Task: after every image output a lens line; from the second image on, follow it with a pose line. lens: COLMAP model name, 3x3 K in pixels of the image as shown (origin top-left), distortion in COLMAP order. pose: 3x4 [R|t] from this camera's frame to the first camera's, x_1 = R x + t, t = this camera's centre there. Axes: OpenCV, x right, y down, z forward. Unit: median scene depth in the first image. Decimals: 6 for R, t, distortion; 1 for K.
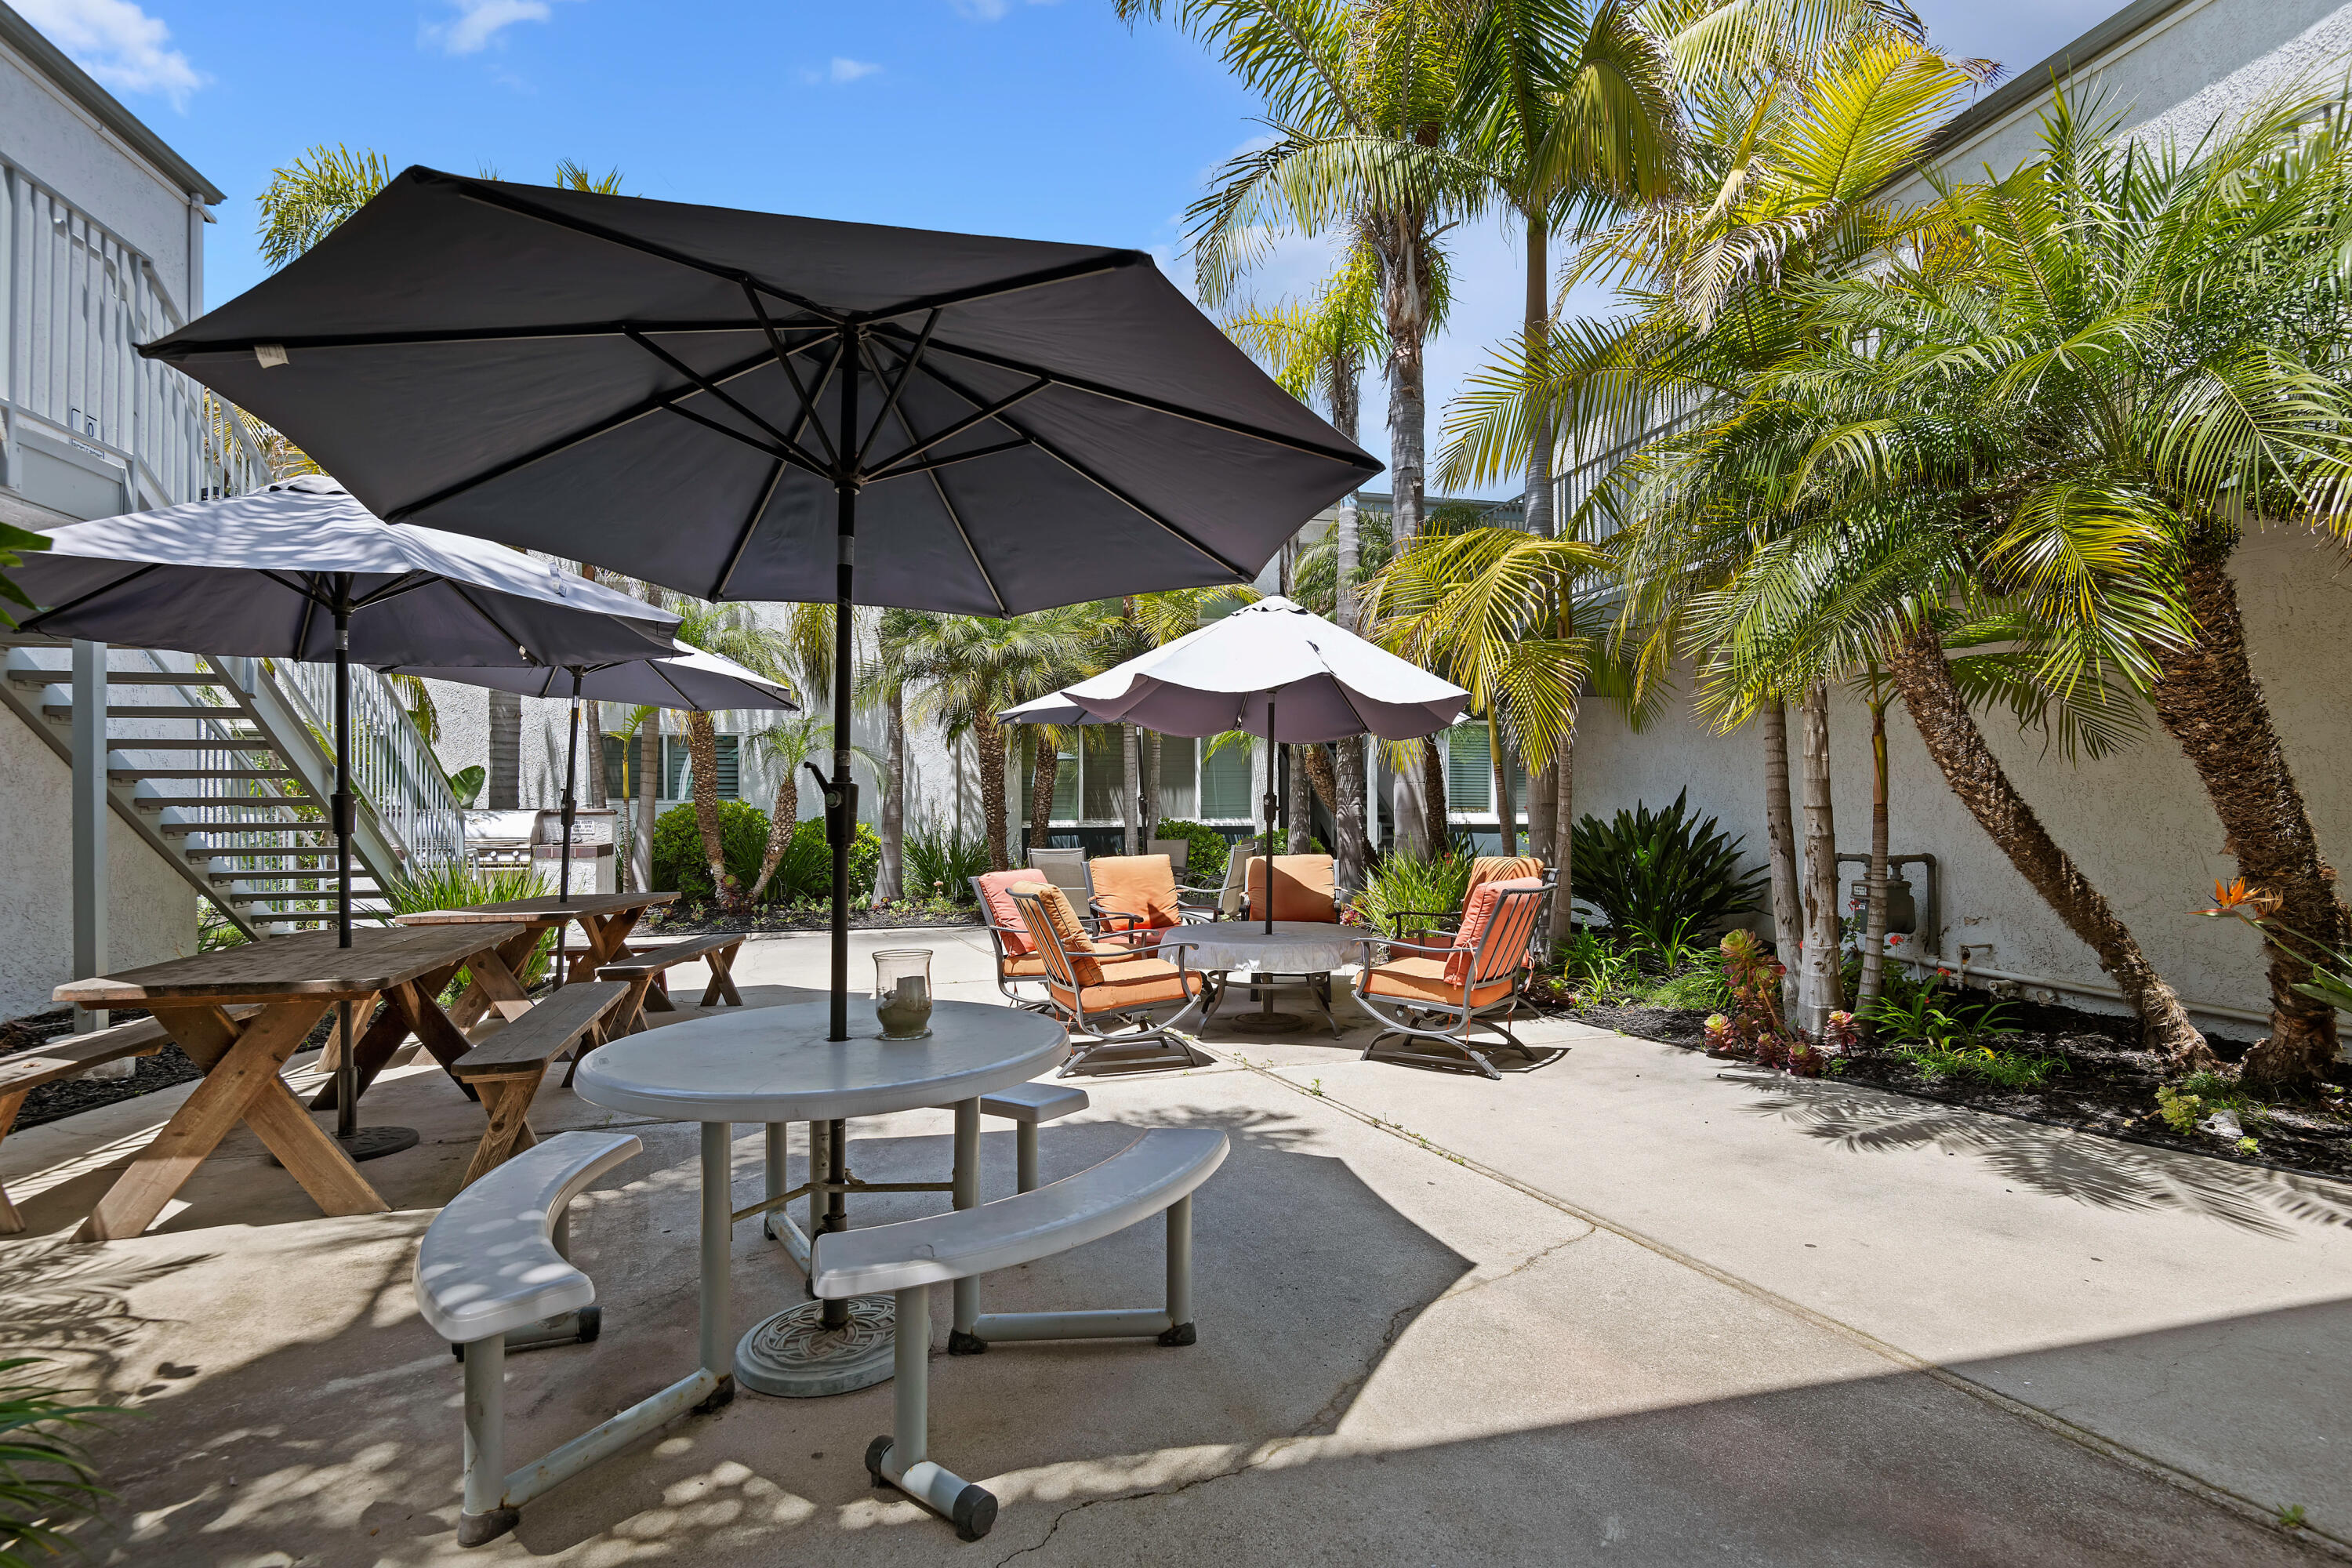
lens RADIAL K [[1380.7, 0, 1176.0], [0, 1380.7, 784.0], [0, 0, 1]] dist [-0.001383, -0.003230]
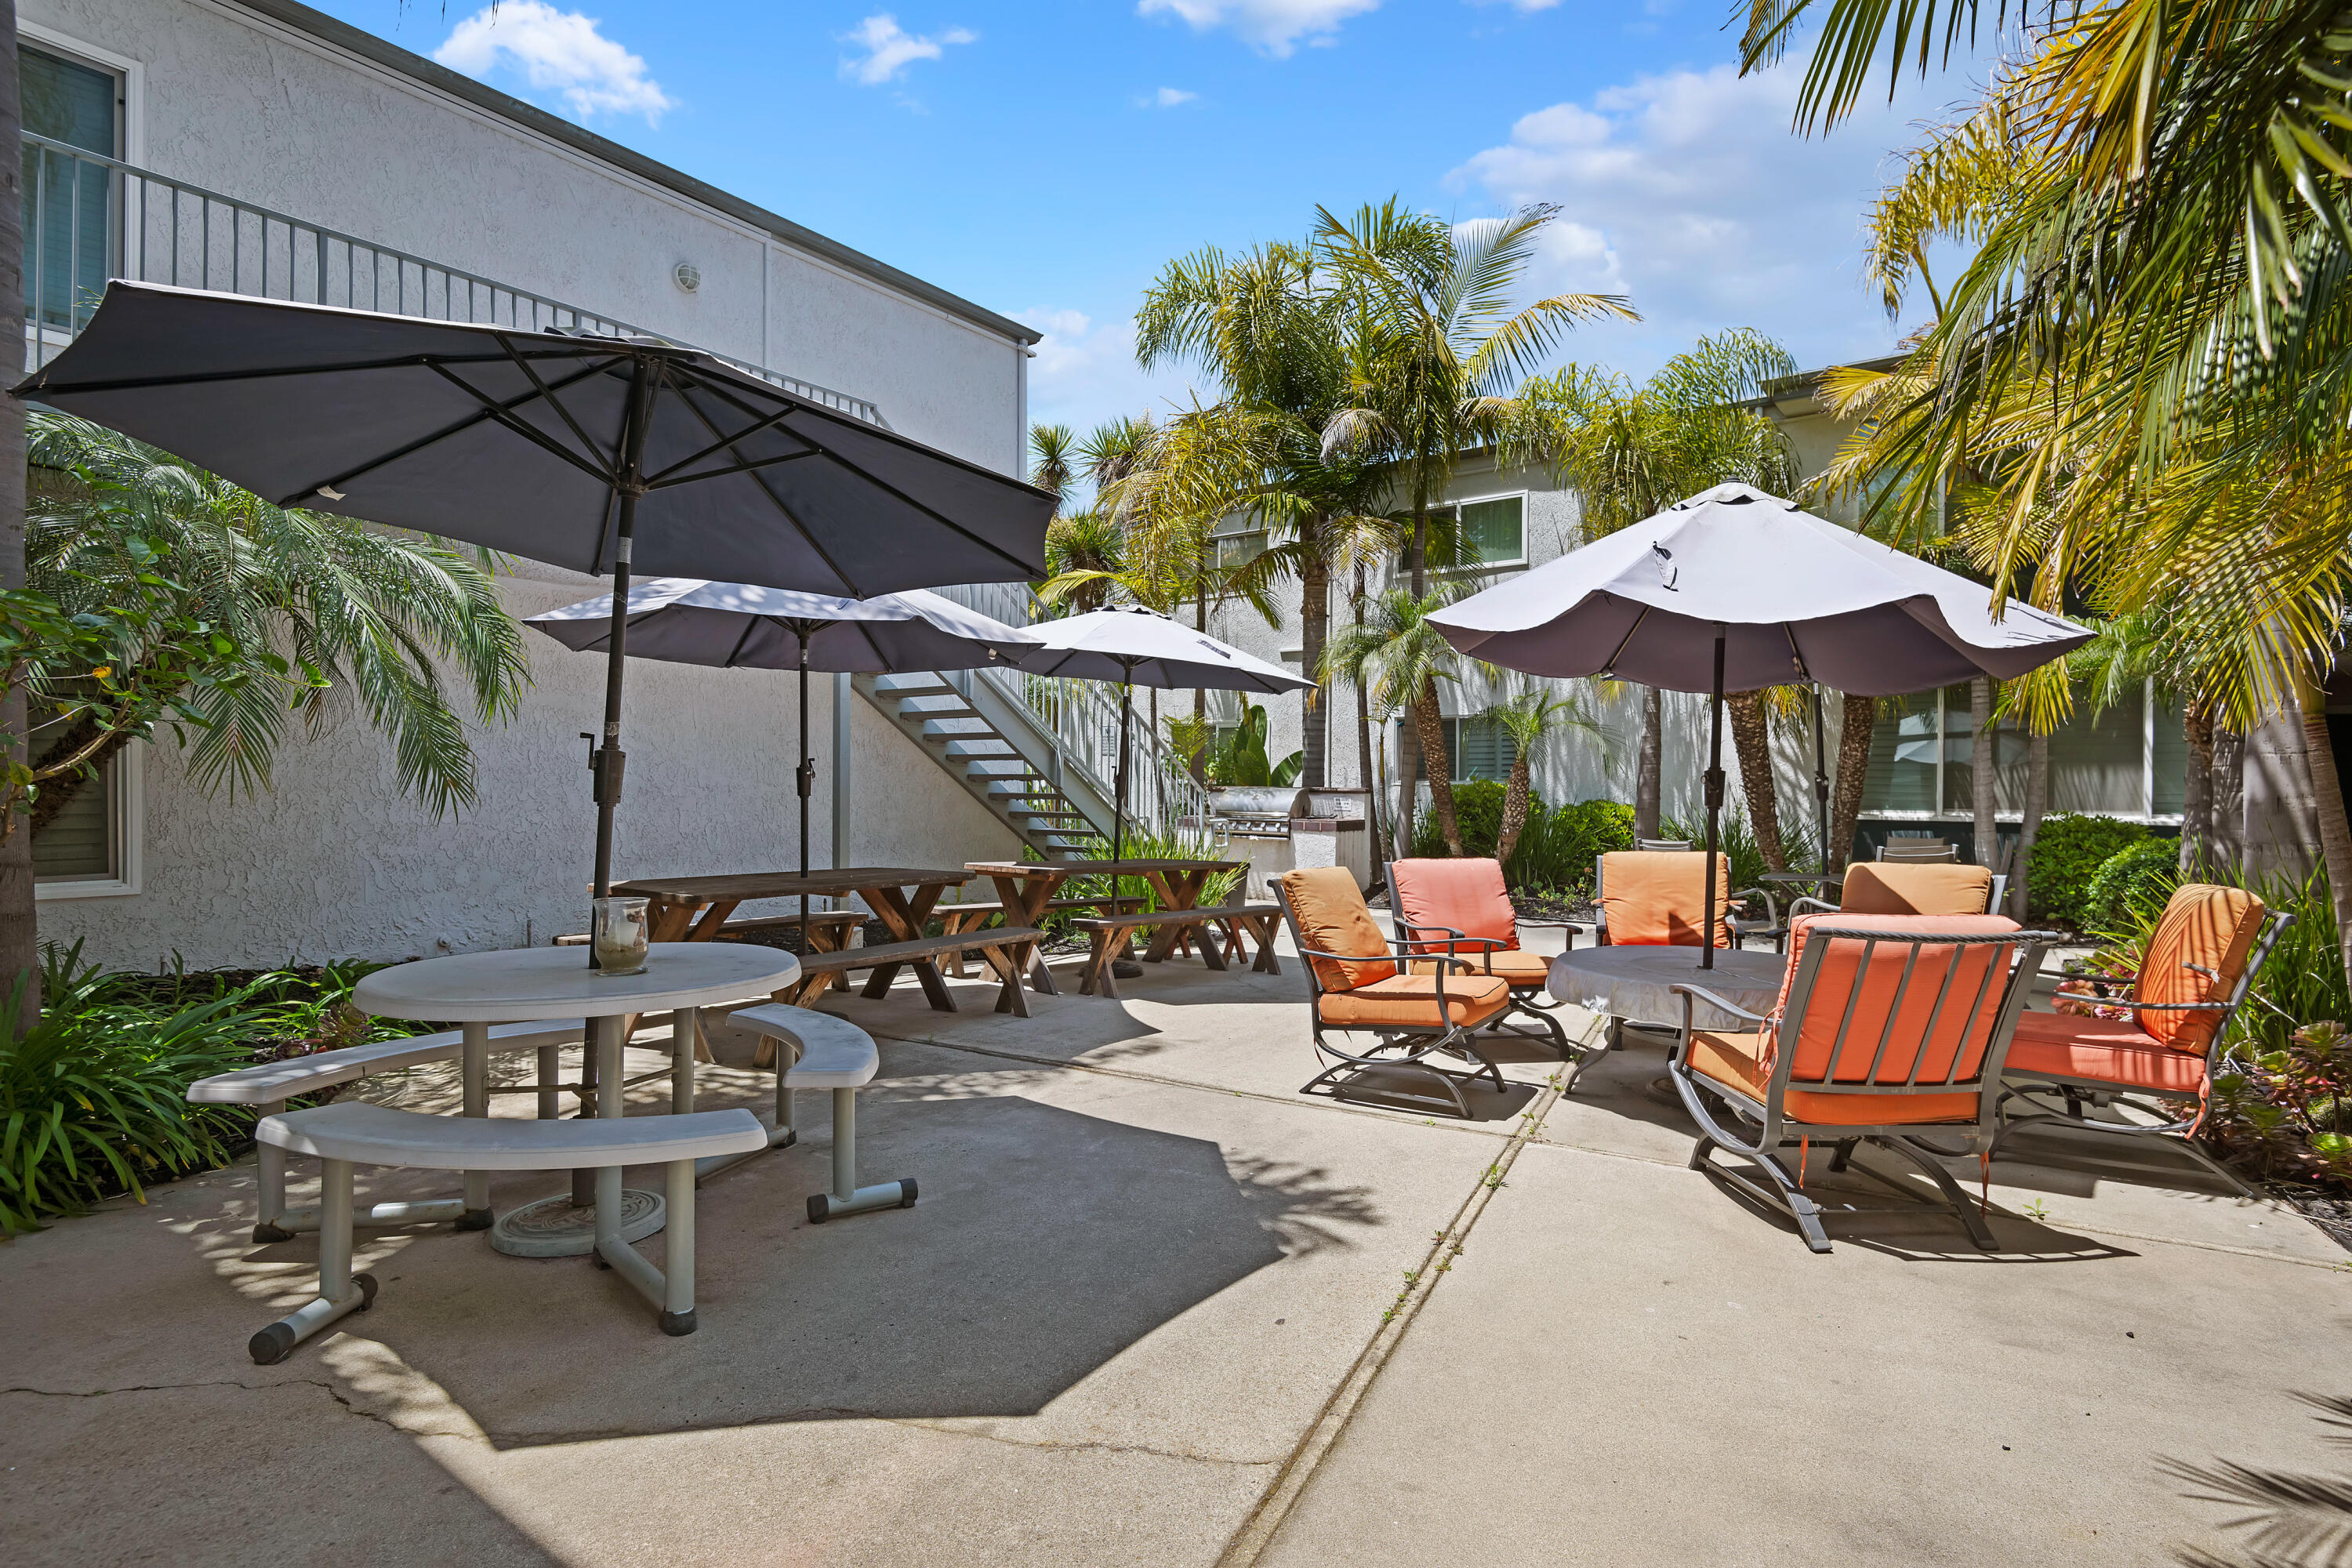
lens RADIAL K [[1317.8, 0, 1176.0], [0, 1317.8, 784.0], [0, 0, 1]] dist [-0.010077, -0.002226]
pose [[0.534815, 0.005873, -0.844949, 0.564549], [-0.000046, 0.999976, 0.006922, 0.011589], [0.844969, -0.003663, 0.534802, 0.477073]]
